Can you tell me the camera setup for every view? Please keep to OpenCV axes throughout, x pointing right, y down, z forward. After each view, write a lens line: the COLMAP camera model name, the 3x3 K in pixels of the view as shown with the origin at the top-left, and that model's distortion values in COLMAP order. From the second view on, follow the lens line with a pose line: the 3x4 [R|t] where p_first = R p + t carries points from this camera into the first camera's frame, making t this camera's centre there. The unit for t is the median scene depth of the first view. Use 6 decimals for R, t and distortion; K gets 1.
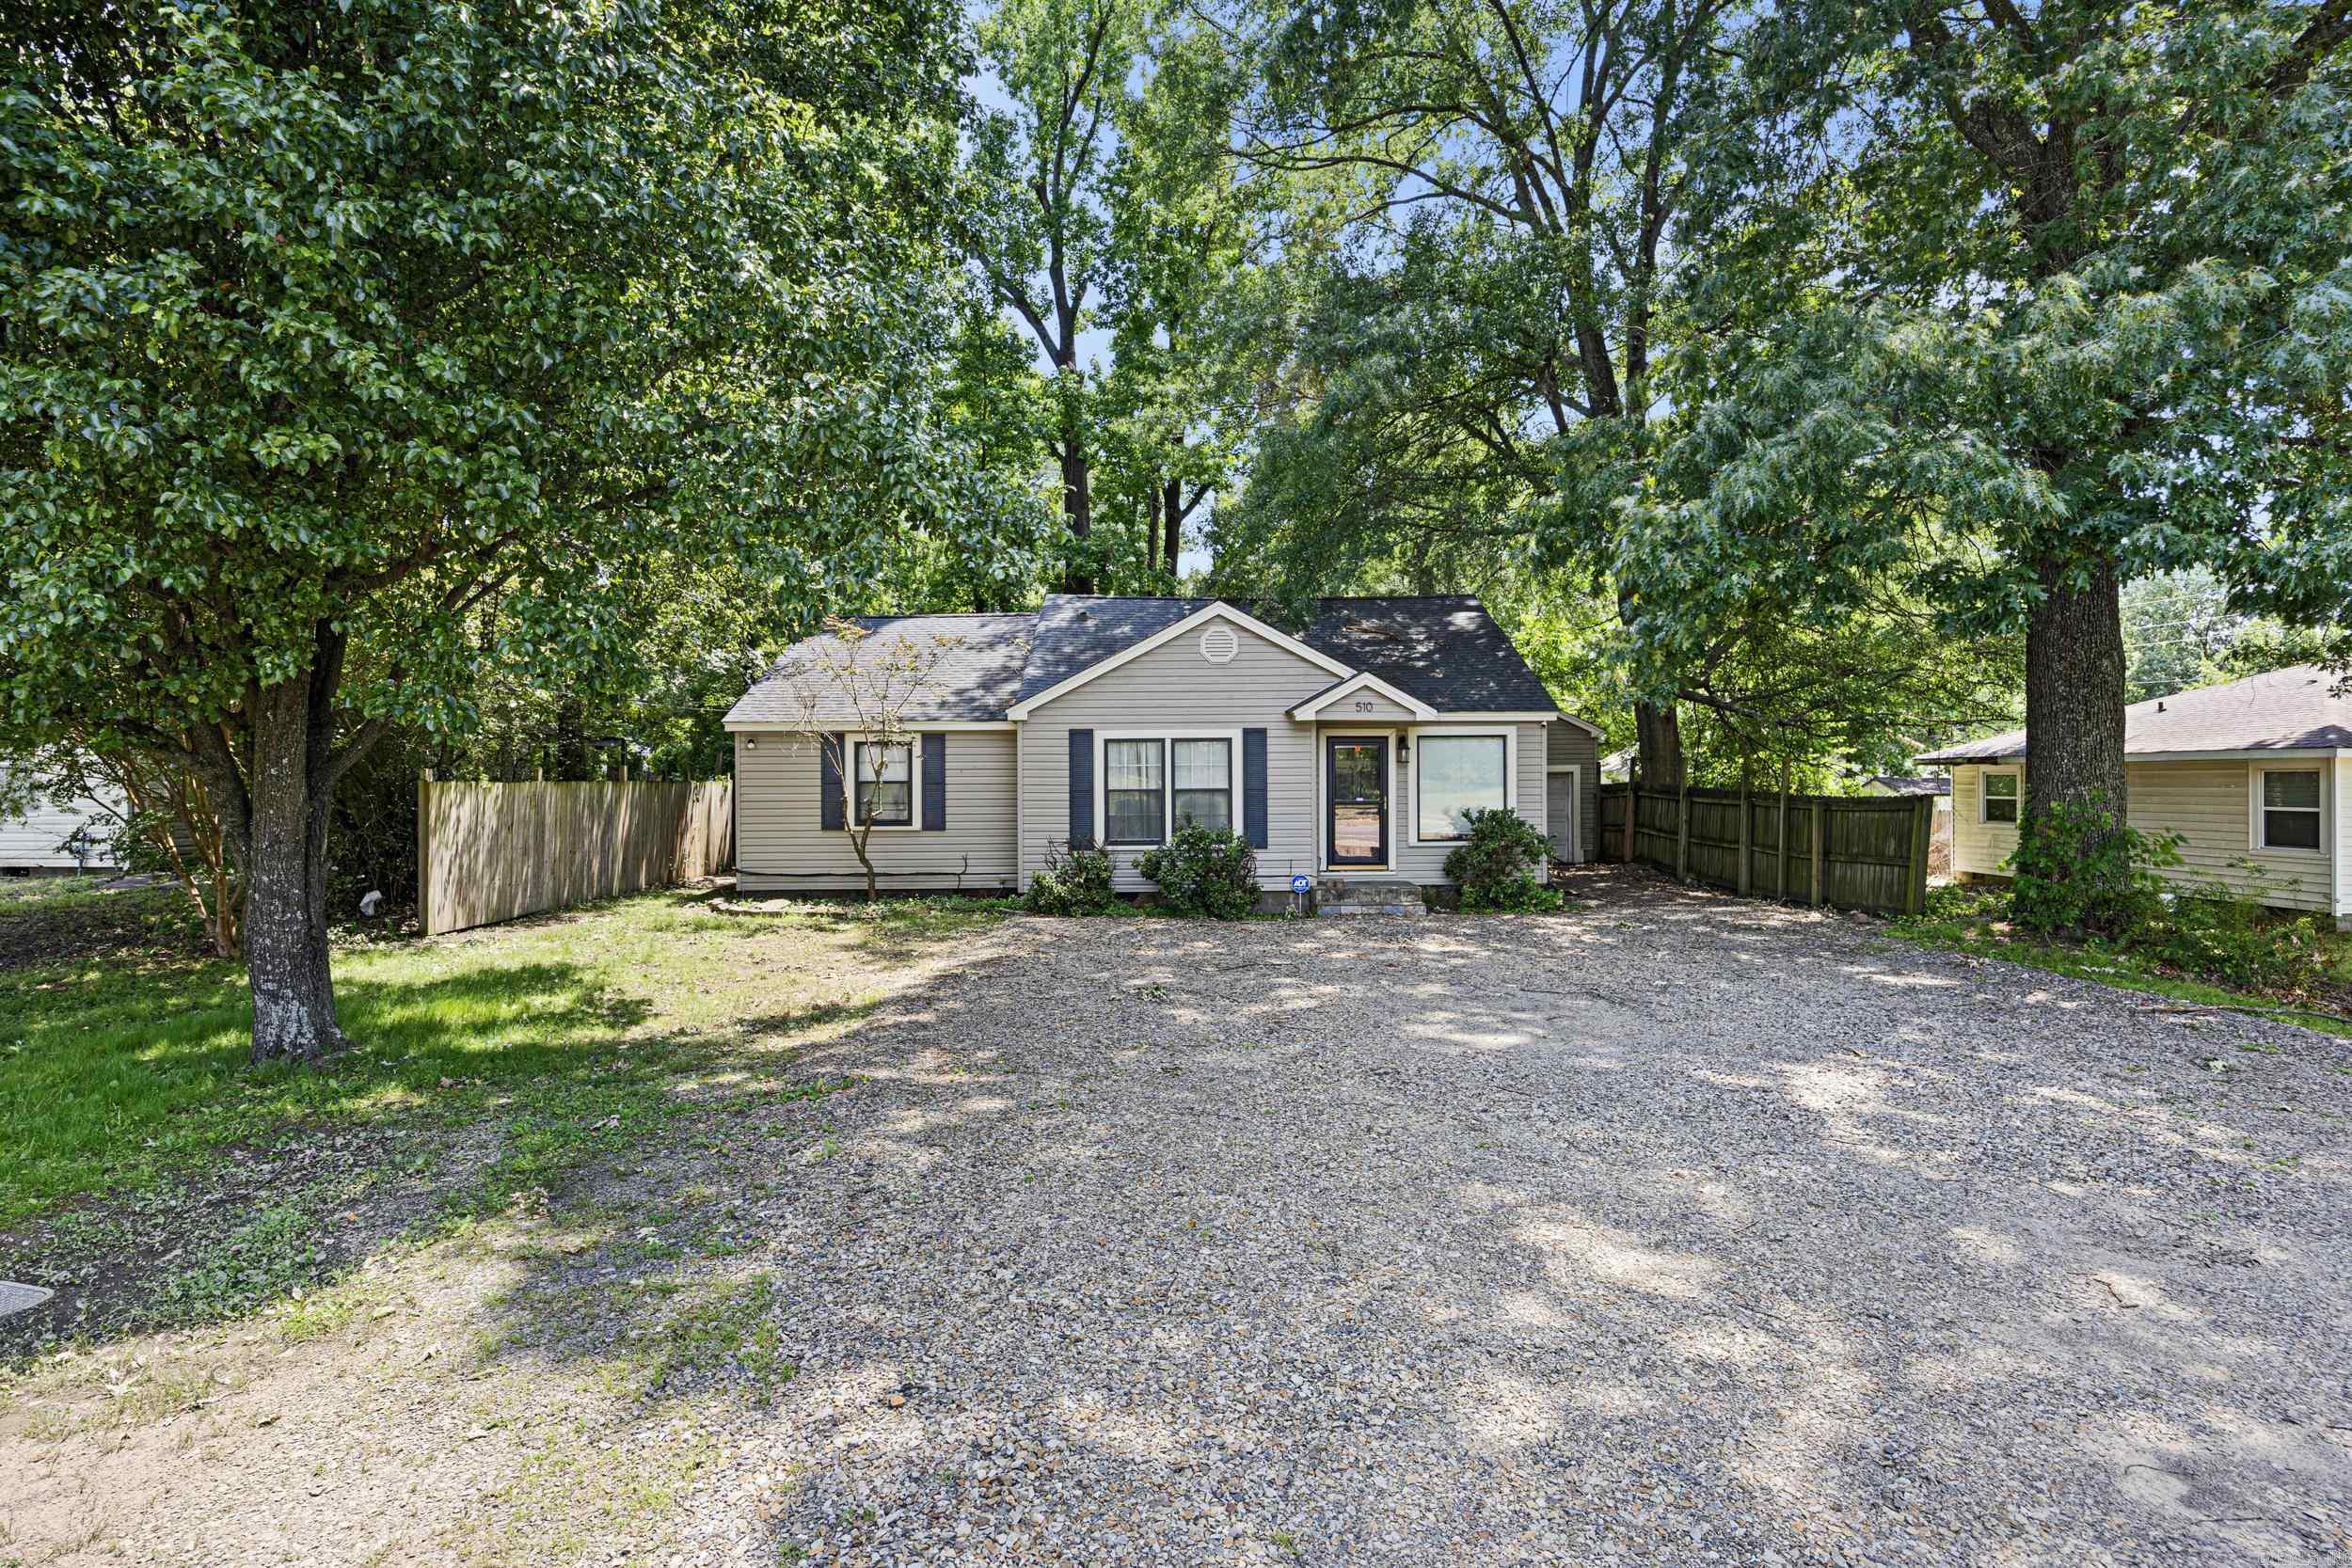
lens RADIAL K [[1210.4, 0, 1224.9], [0, 1210.4, 781.4], [0, 0, 1]] dist [-0.001749, -0.000370]
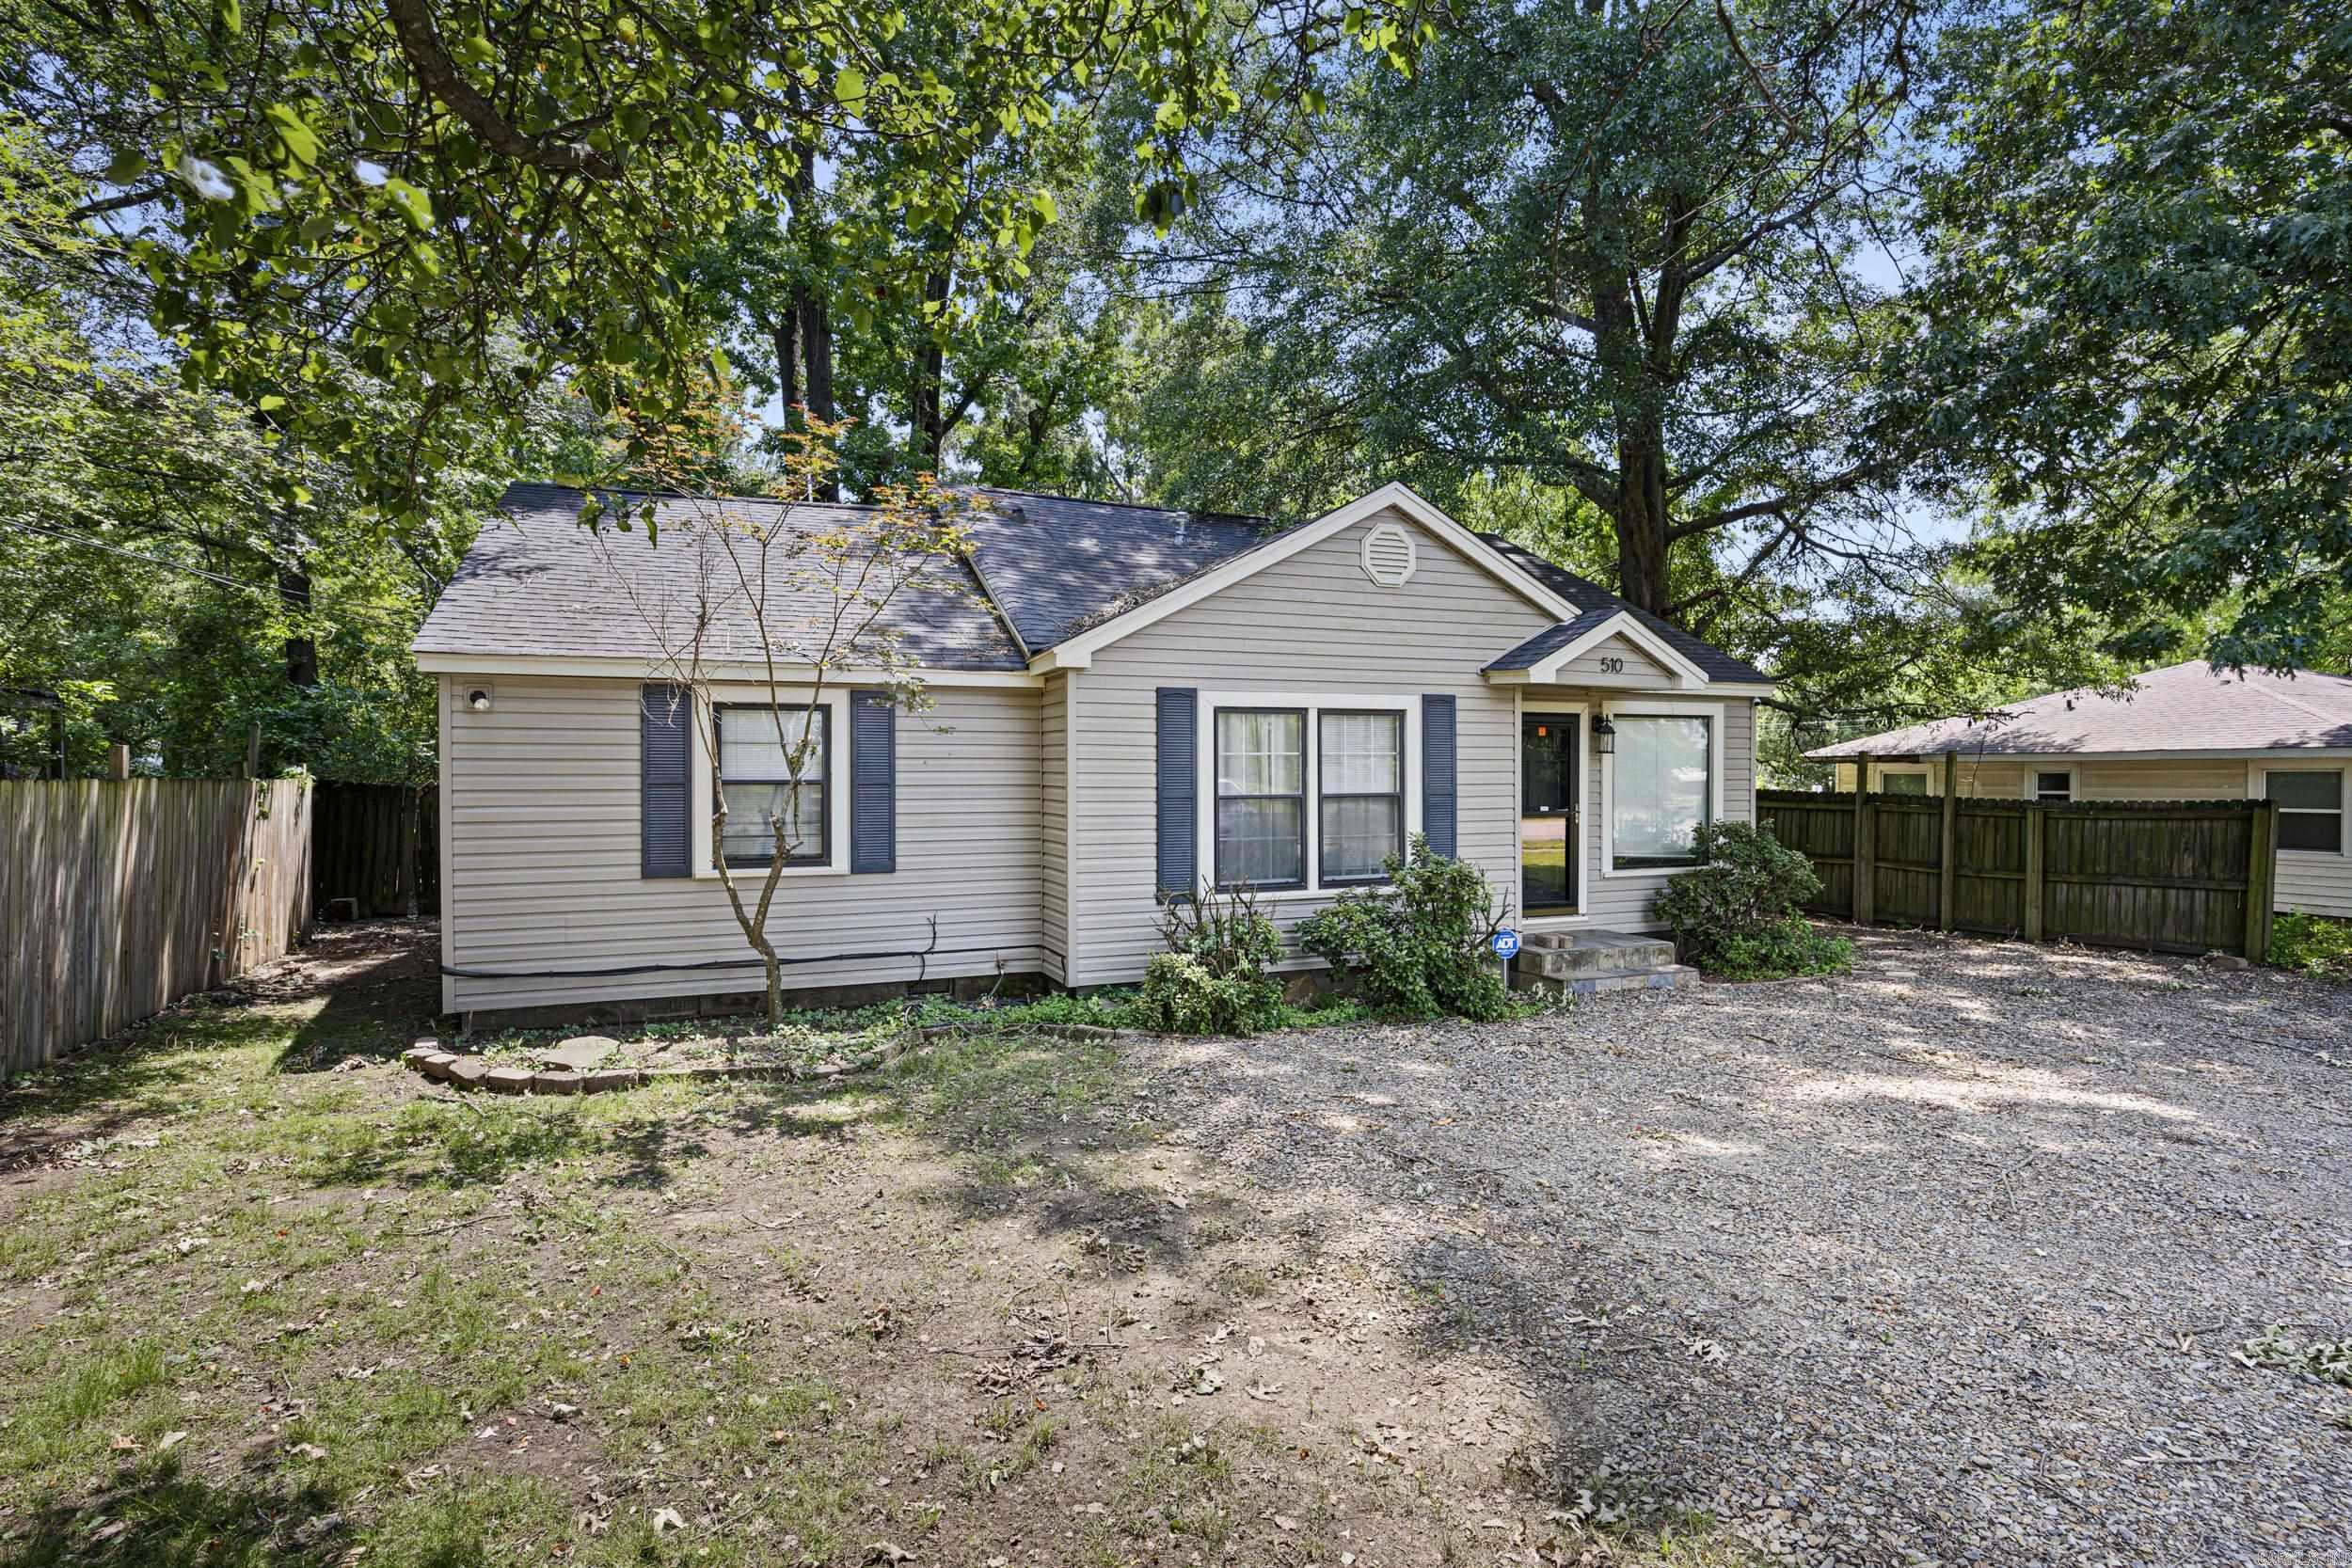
lens RADIAL K [[1210.4, 0, 1224.9], [0, 1210.4, 781.4], [0, 0, 1]] dist [-0.001749, -0.000370]
pose [[0.932947, 0.001489, 0.360011, -0.294752], [-0.003000, 0.999989, 0.003639, -0.002034], [-0.360002, -0.004474, 0.932941, 0.462886]]
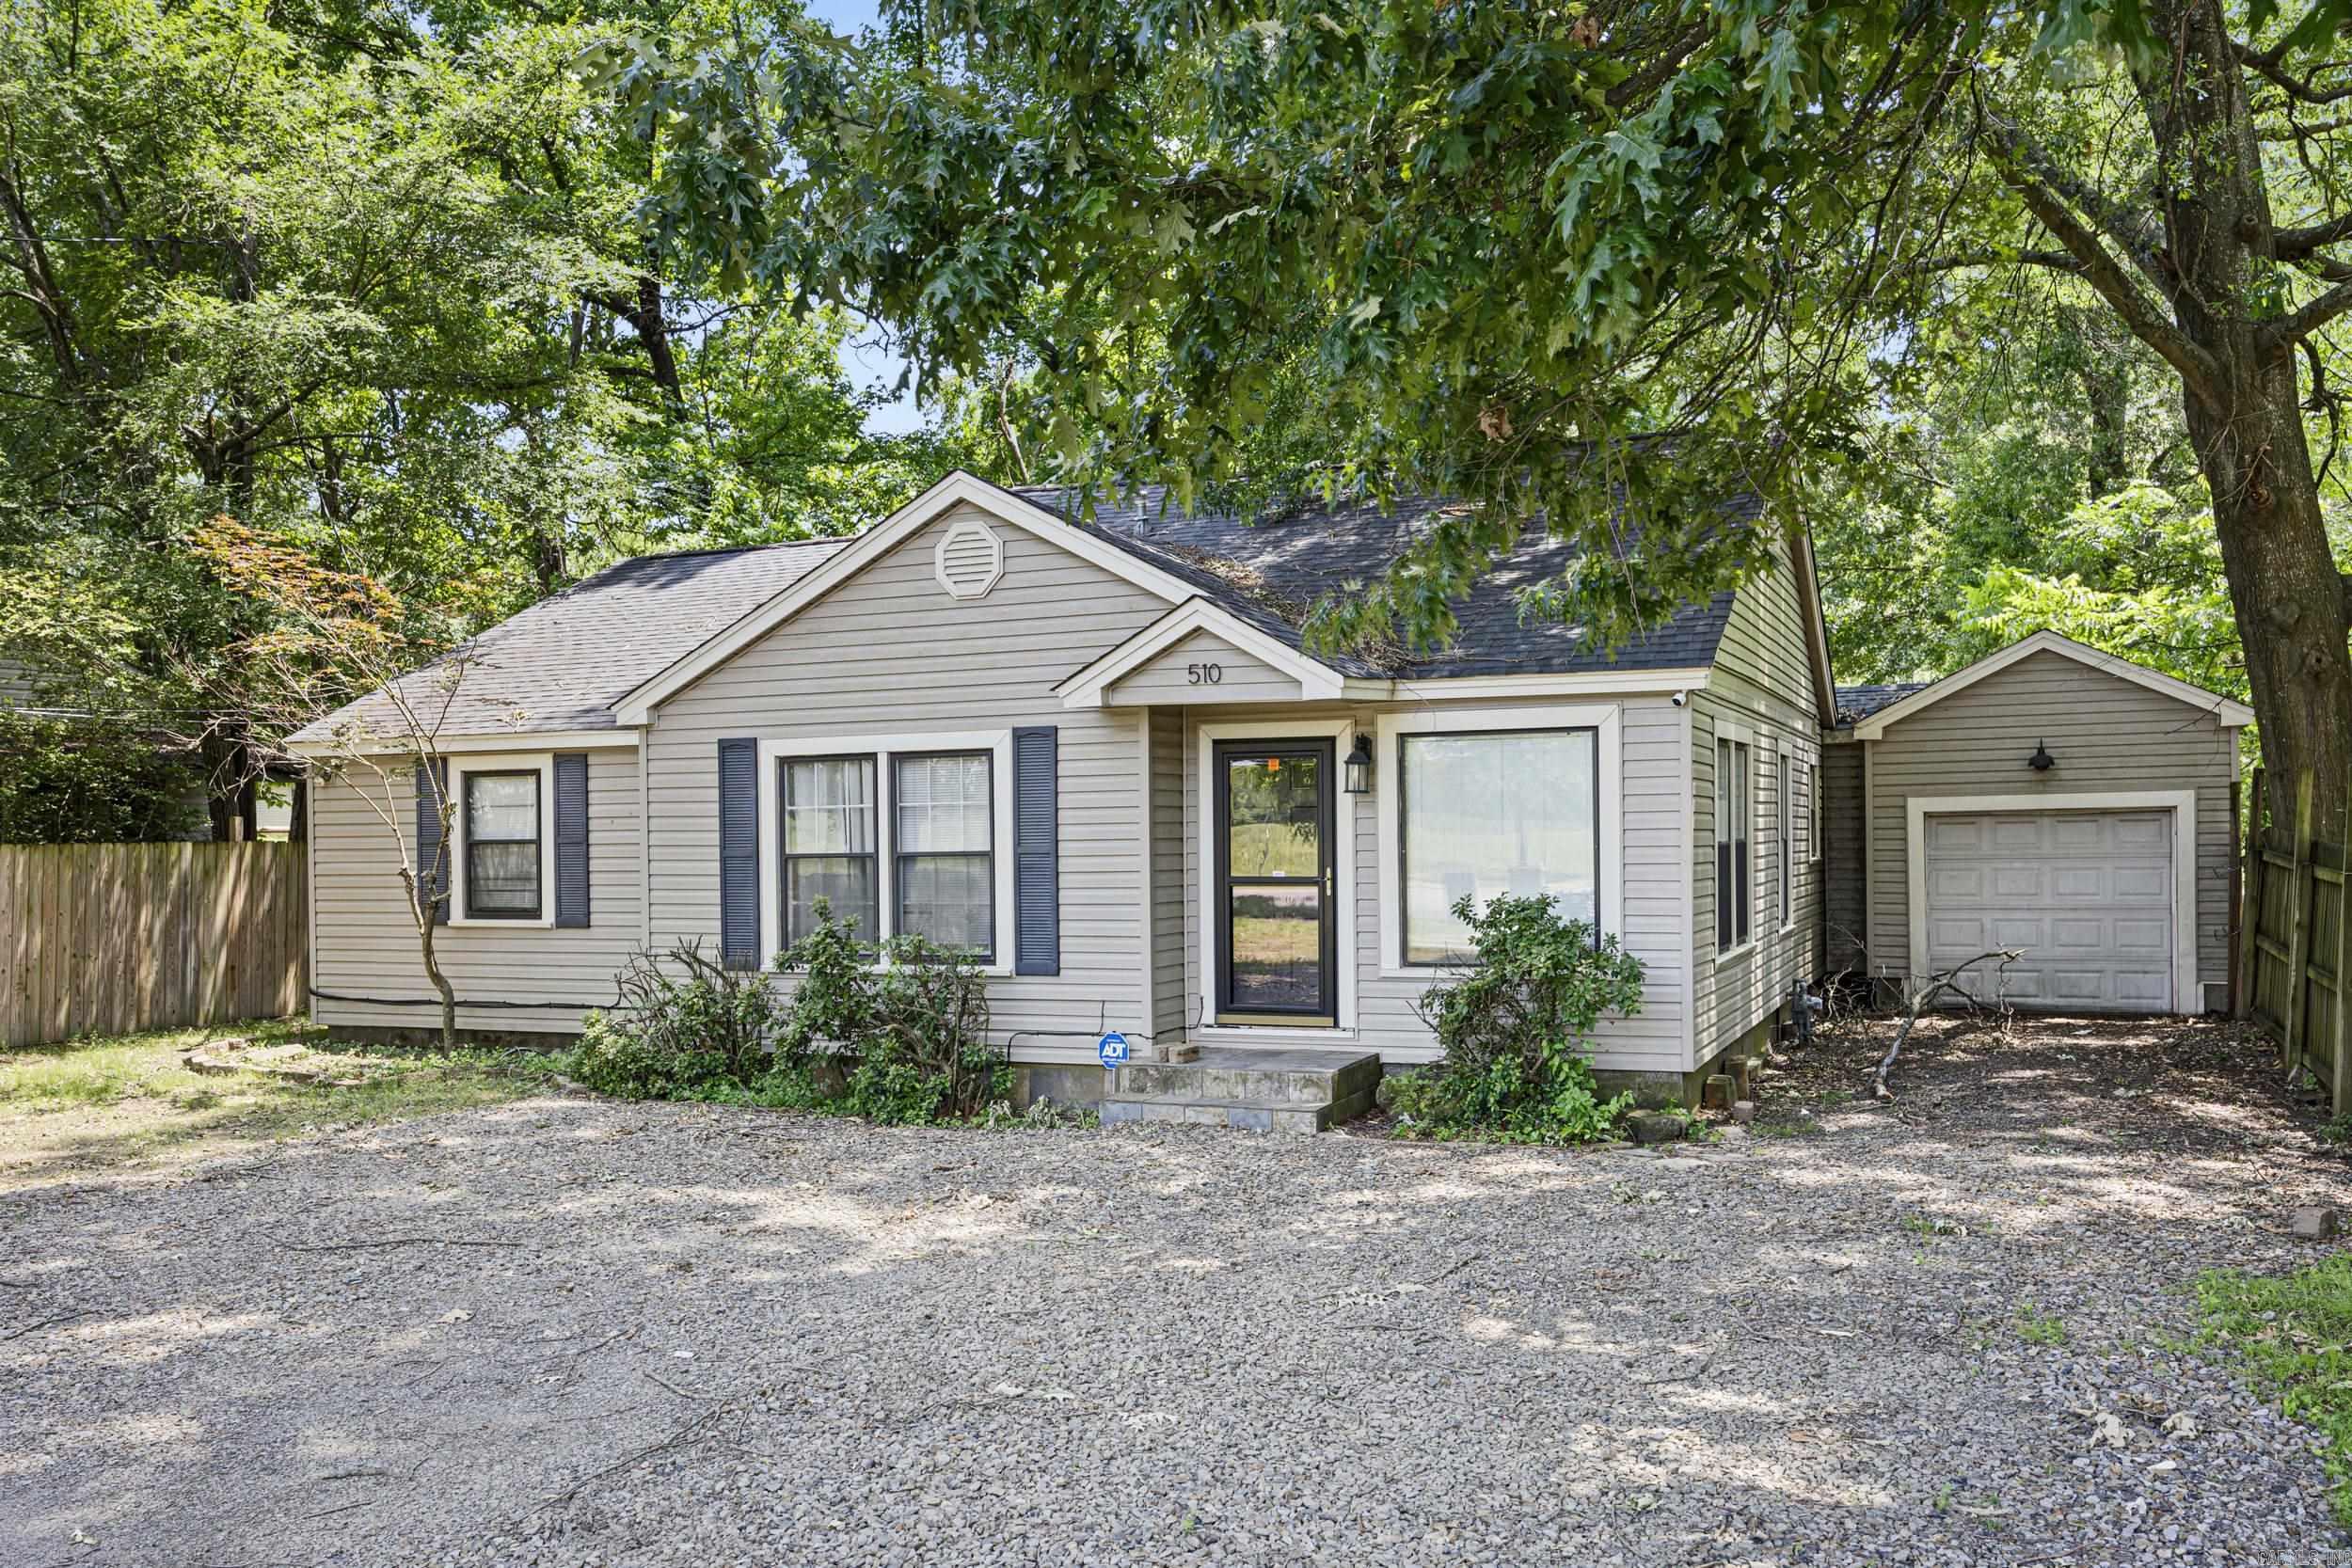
lens RADIAL K [[2047.5, 0, 1174.5], [0, 2047.5, 848.1], [0, 0, 1]] dist [0.008472, 0.004784]
pose [[0.896990, -0.003197, -0.442040, 0.434093], [0.006817, 0.999955, 0.006600, -0.000480], [0.441999, -0.008934, 0.896971, 0.286620]]
